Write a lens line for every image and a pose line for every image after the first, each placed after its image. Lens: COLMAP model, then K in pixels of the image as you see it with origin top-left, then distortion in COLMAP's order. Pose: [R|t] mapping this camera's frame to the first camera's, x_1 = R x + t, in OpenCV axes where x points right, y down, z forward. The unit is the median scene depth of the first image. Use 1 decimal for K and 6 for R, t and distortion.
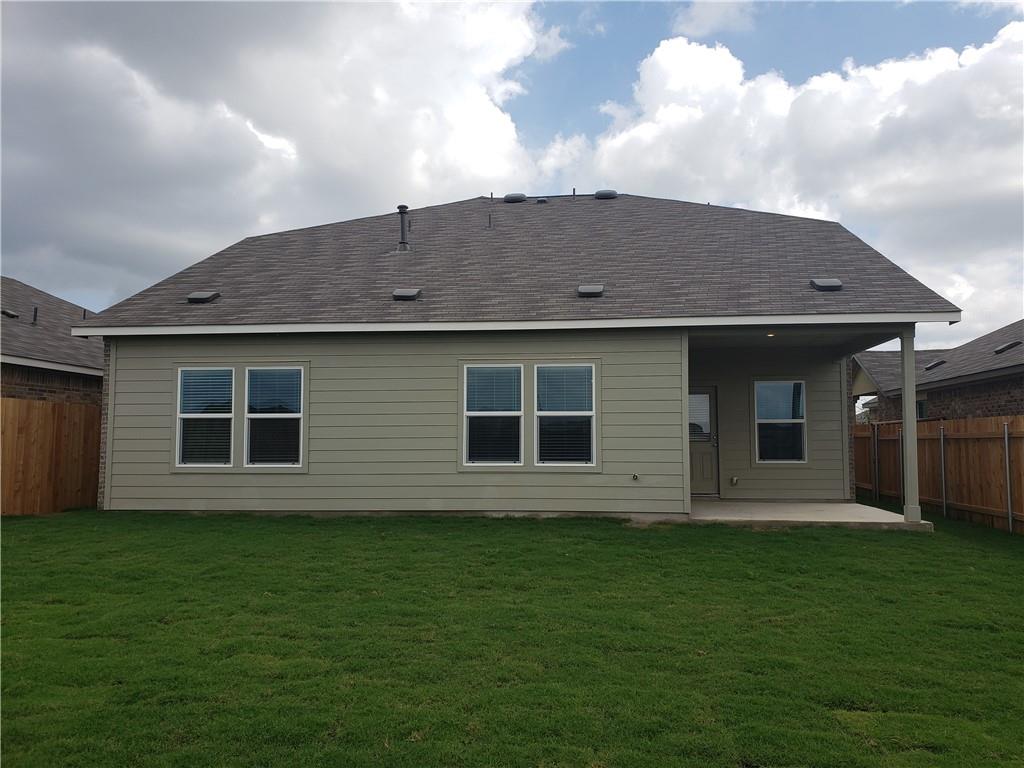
lens RADIAL K [[789.5, 0, 512.0], [0, 789.5, 384.0], [0, 0, 1]] dist [0.001589, -0.004741]
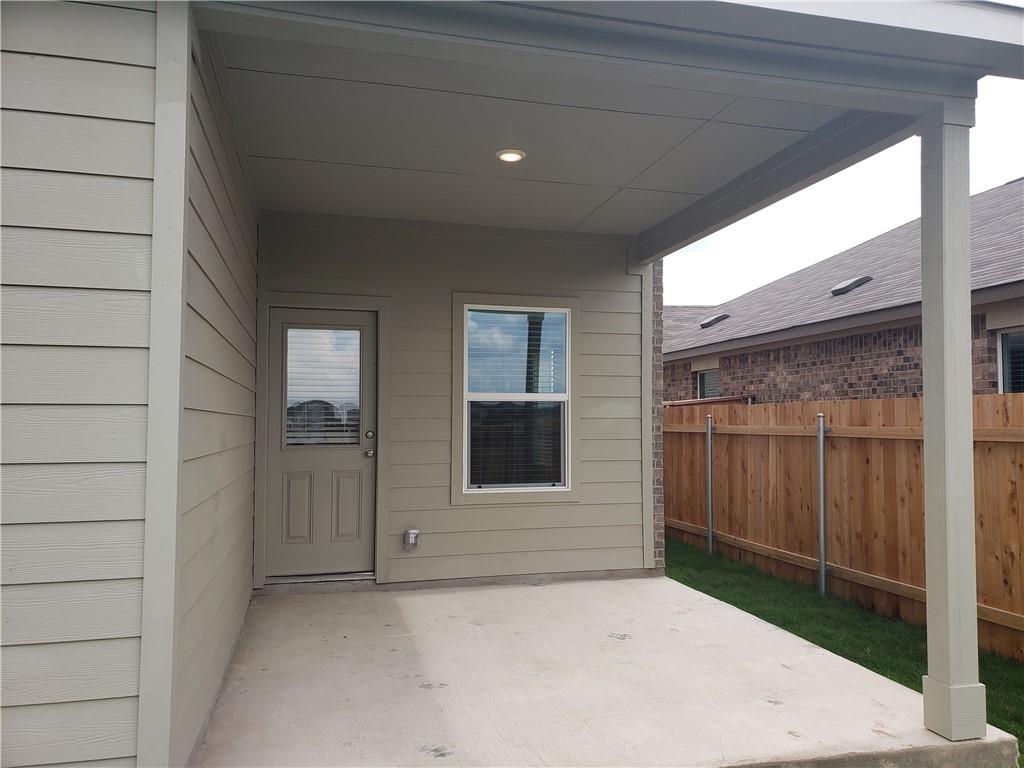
lens RADIAL K [[789.5, 0, 512.0], [0, 789.5, 384.0], [0, 0, 1]] dist [0.001589, -0.004741]
pose [[0.934397, 0.020866, 0.355622, 0.180608], [-0.031306, 0.999231, 0.023626, 0.029361], [-0.354856, -0.033209, 0.934331, 0.591575]]
